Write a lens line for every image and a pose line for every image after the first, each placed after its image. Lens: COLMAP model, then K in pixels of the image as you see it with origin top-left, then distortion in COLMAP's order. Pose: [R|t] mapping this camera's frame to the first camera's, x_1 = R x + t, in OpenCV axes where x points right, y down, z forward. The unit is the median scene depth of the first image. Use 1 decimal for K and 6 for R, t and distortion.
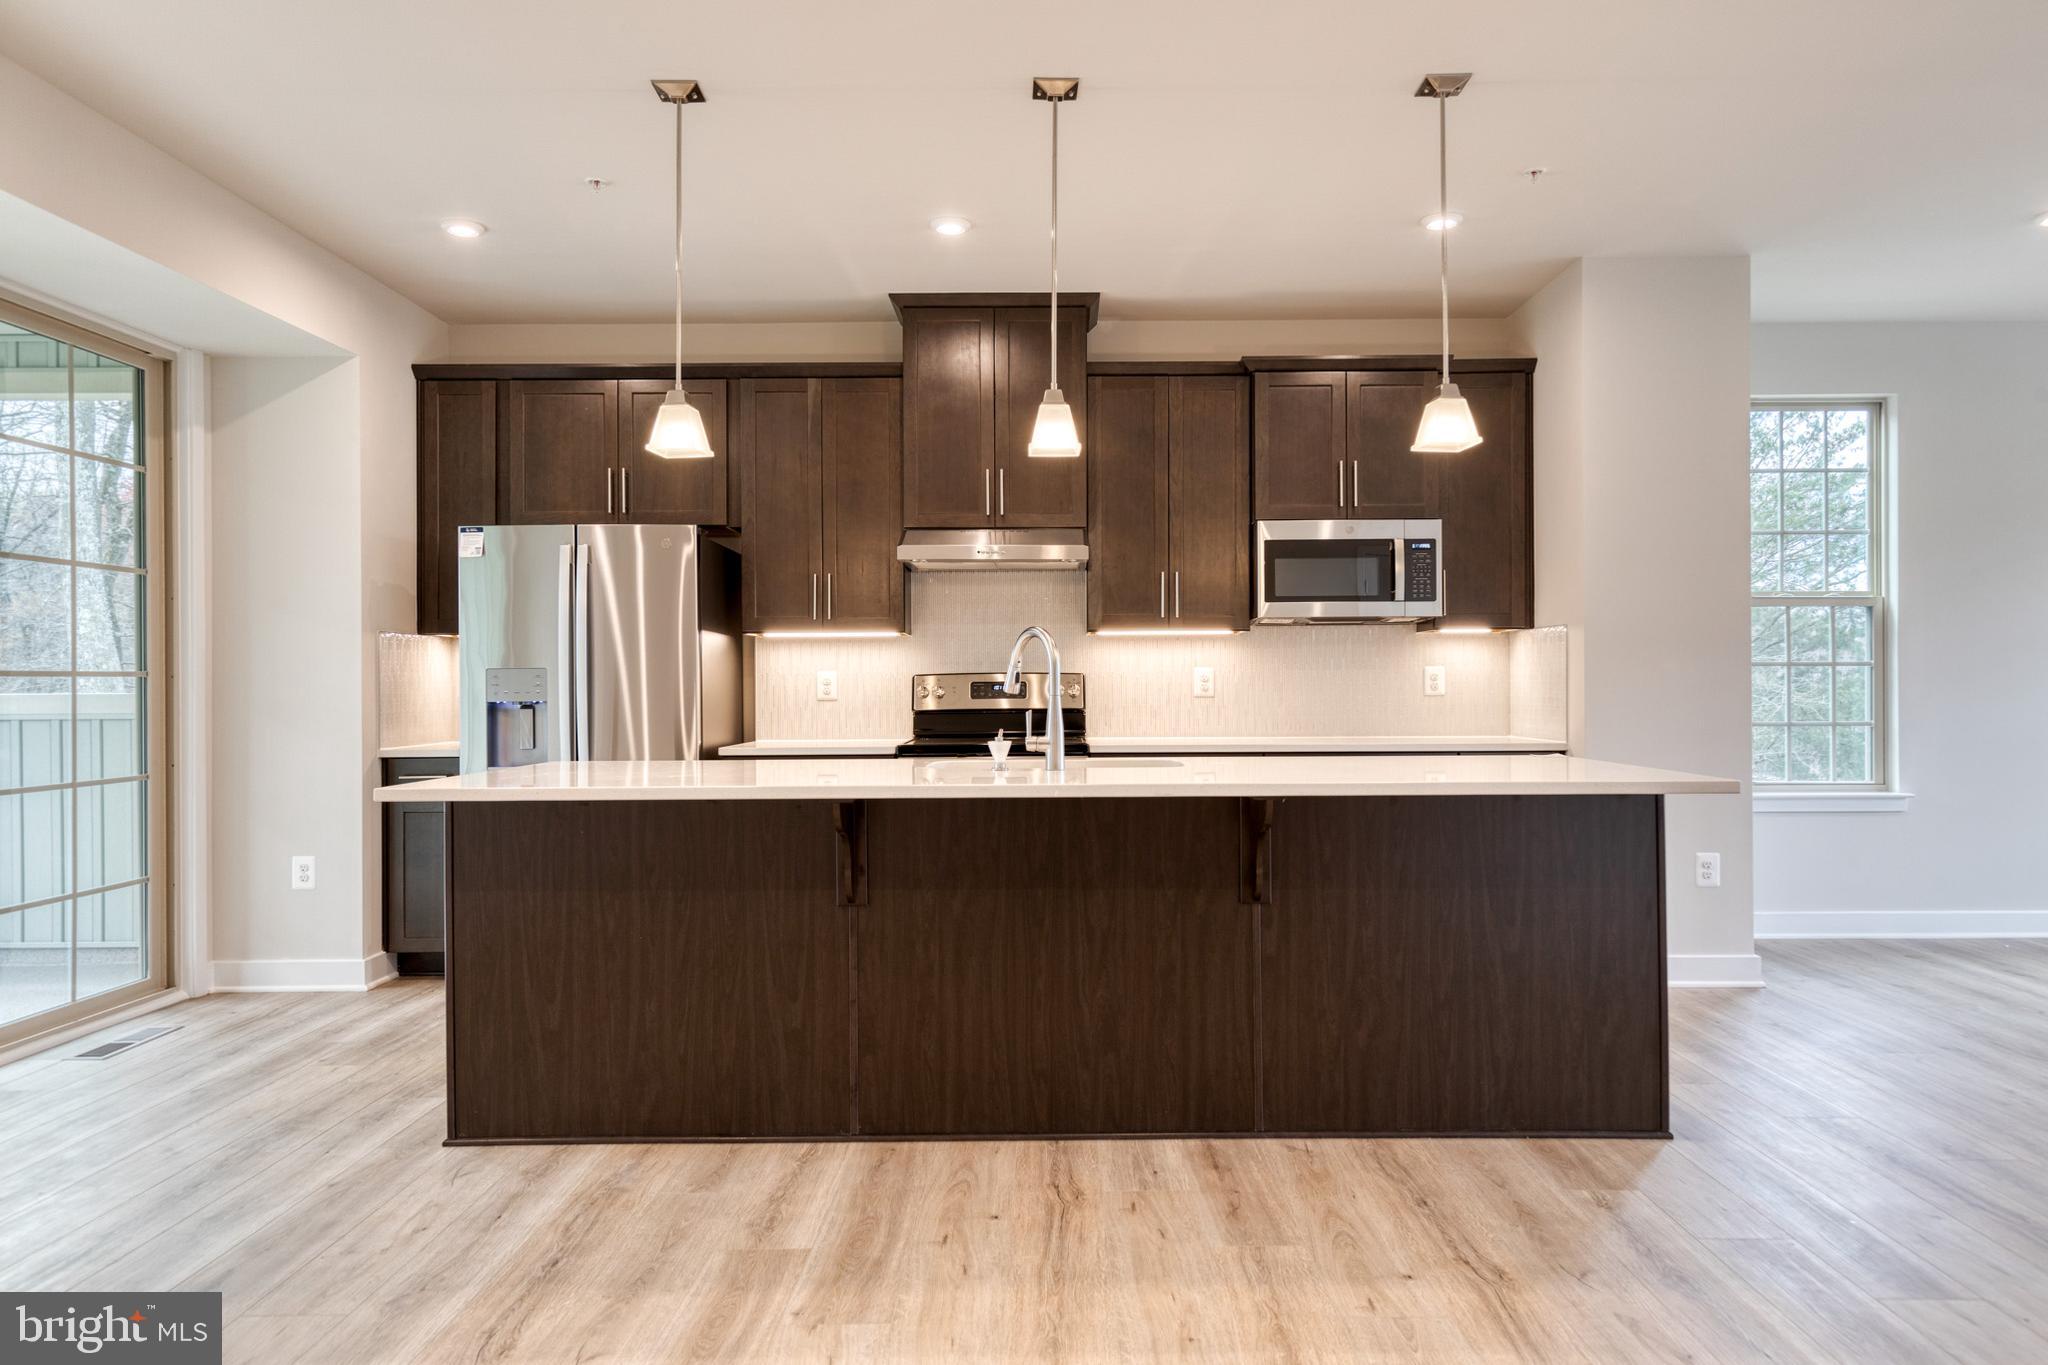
lens RADIAL K [[1300.6, 0, 1053.5], [0, 1300.6, 676.4], [0, 0, 1]] dist [0.010999, -0.009413]
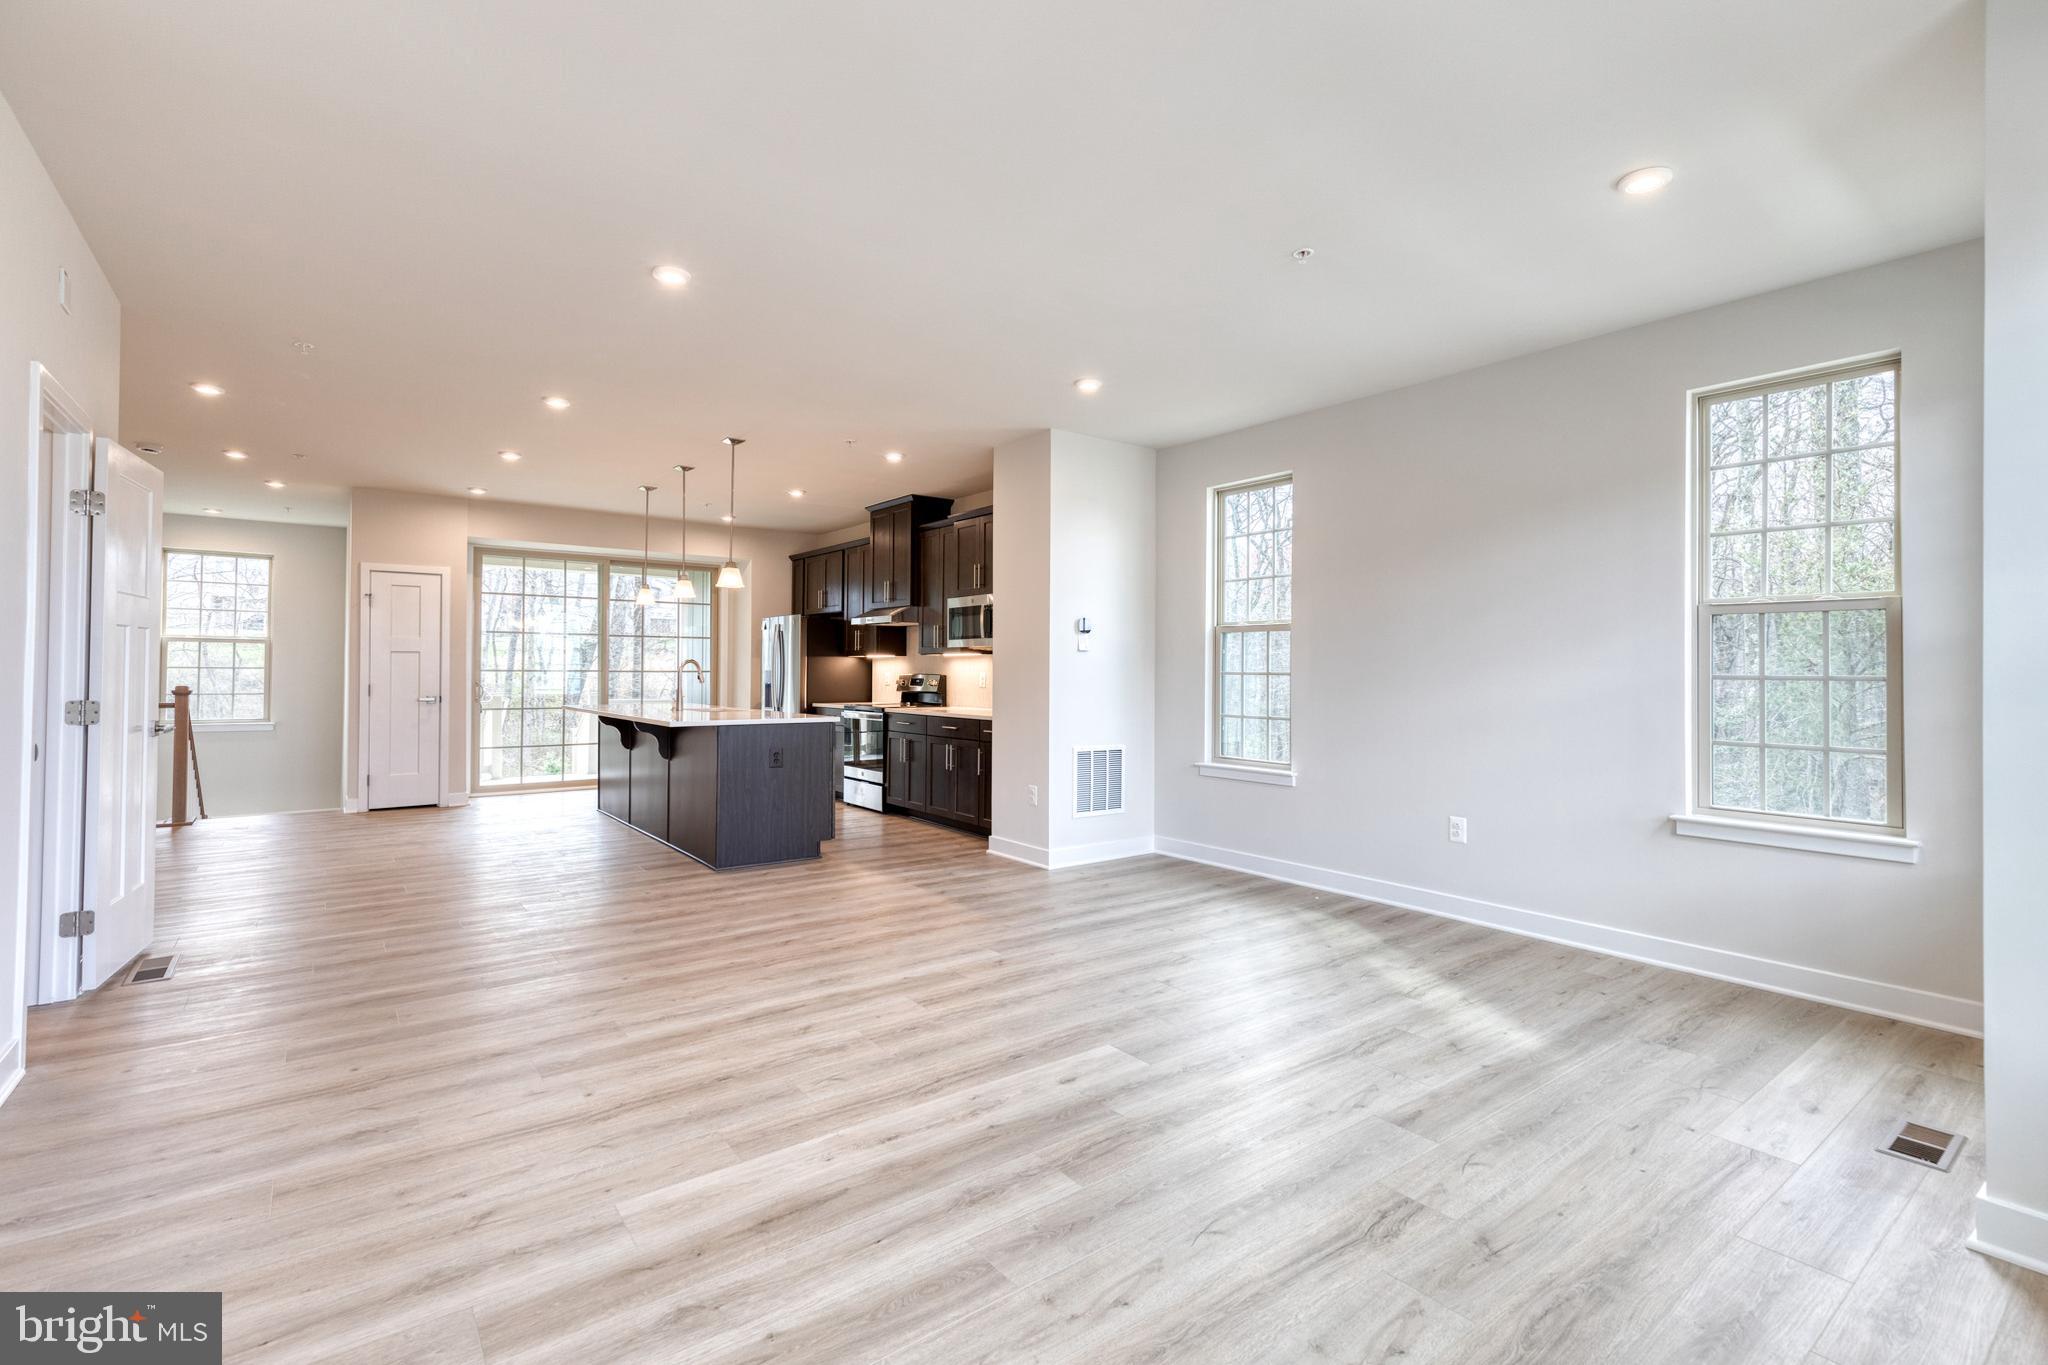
lens RADIAL K [[921.7, 0, 1051.8], [0, 921.7, 661.1], [0, 0, 1]] dist [0.010155, -0.000901]
pose [[0.620911, 0.001072, -0.783880, 1.439692], [-0.004708, 0.999986, -0.002361, -0.023785], [0.783867, 0.005156, 0.620908, 0.272142]]
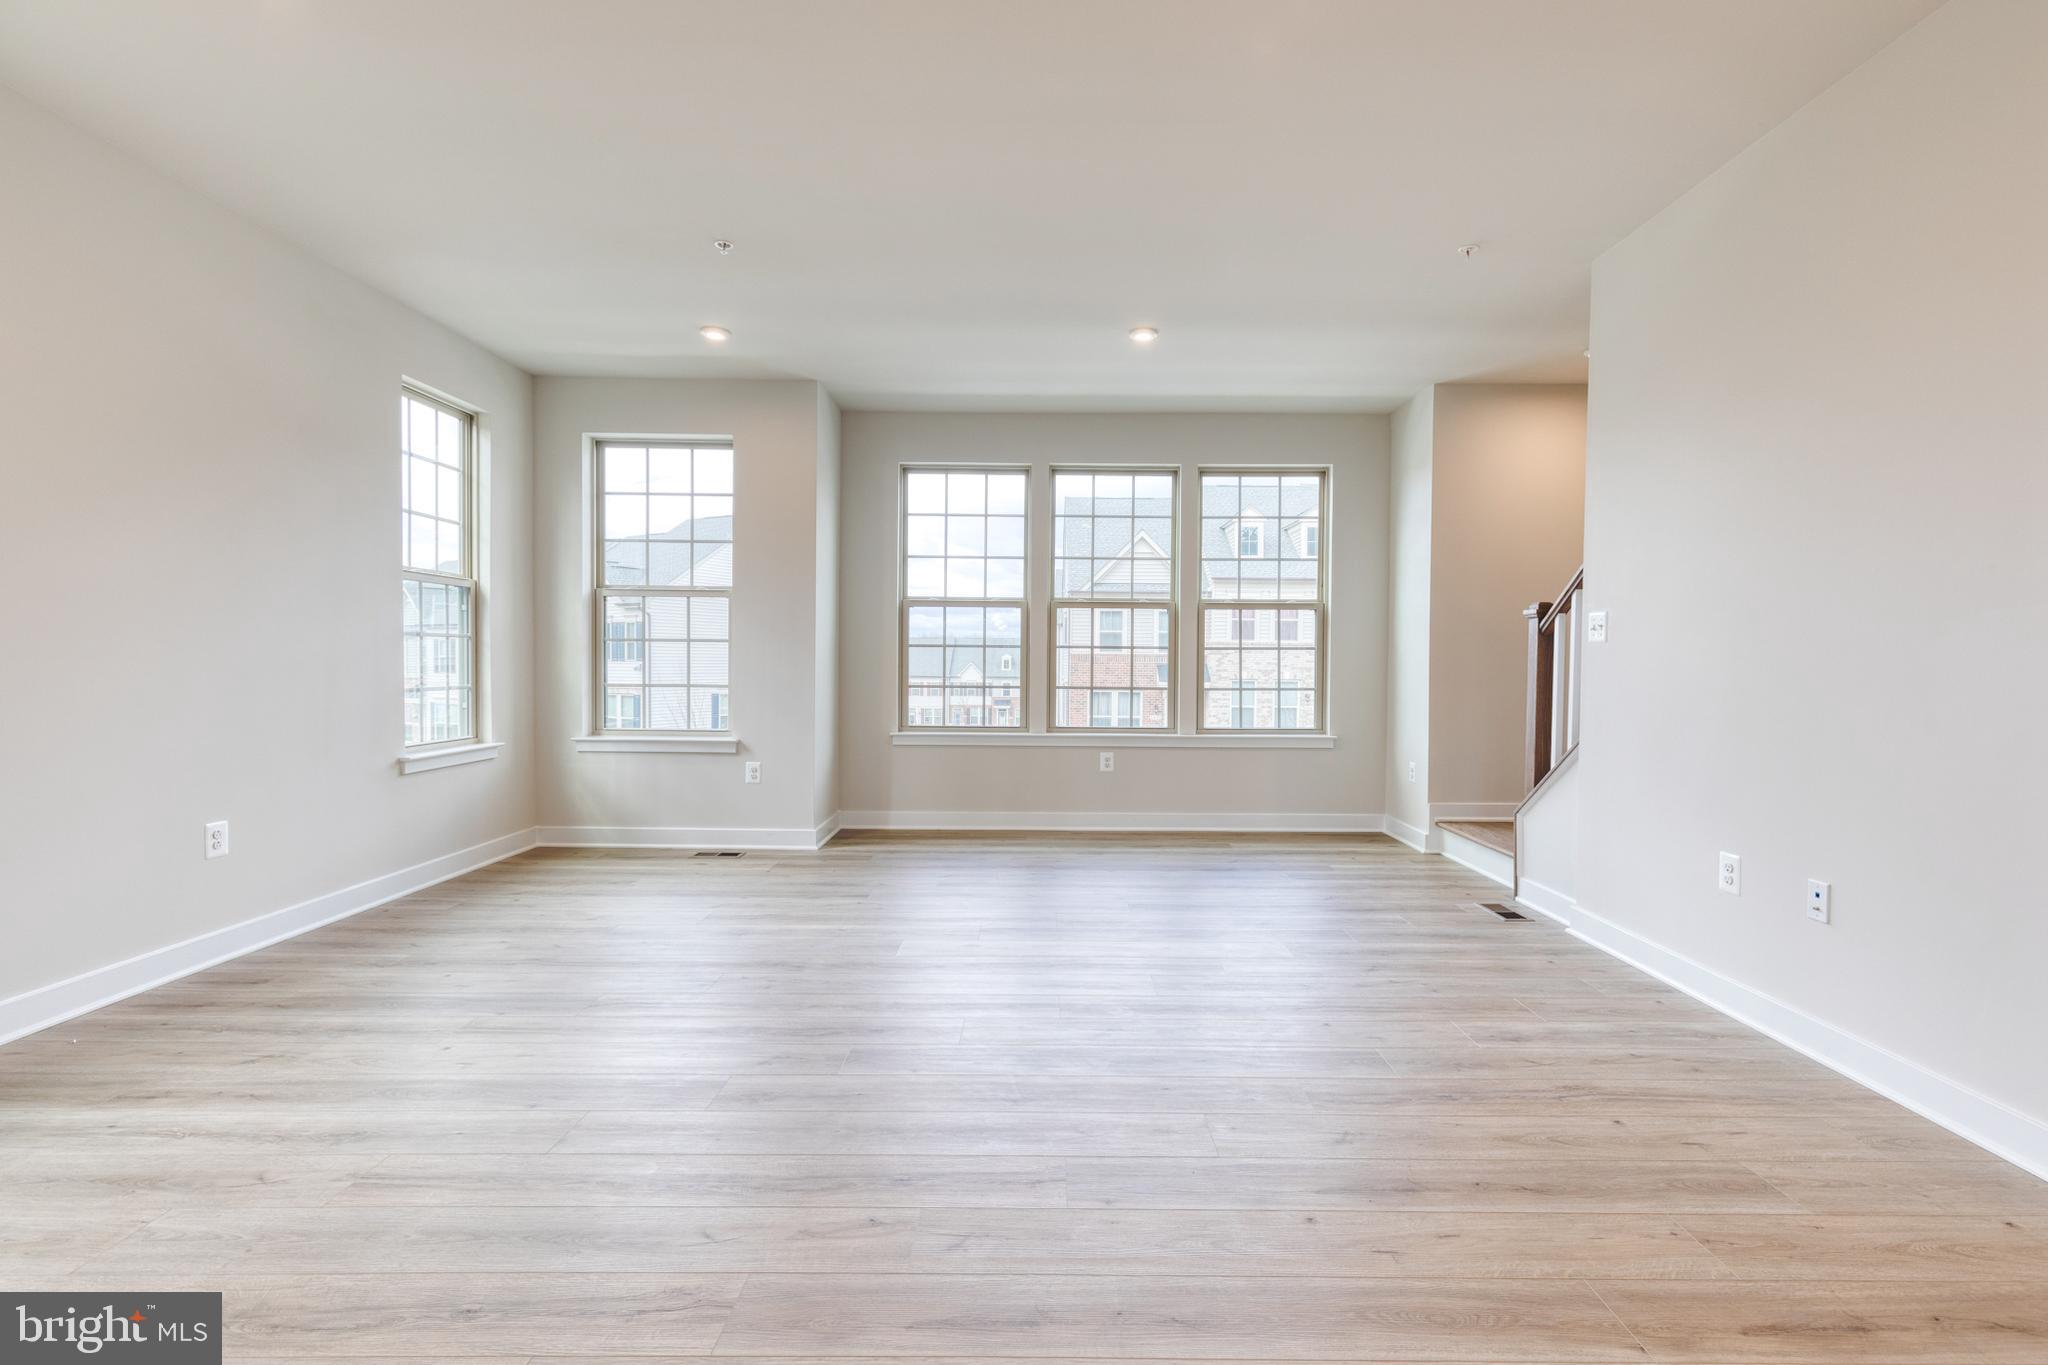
lens RADIAL K [[921.7, 0, 1045.7], [0, 921.7, 683.6], [0, 0, 1]] dist [0.010155, -0.000901]
pose [[-0.000893, -0.023579, 0.999722, 0.294292], [-0.014277, 0.999620, 0.023564, 0.004352], [-0.999898, -0.014252, -0.001229, 0.572061]]
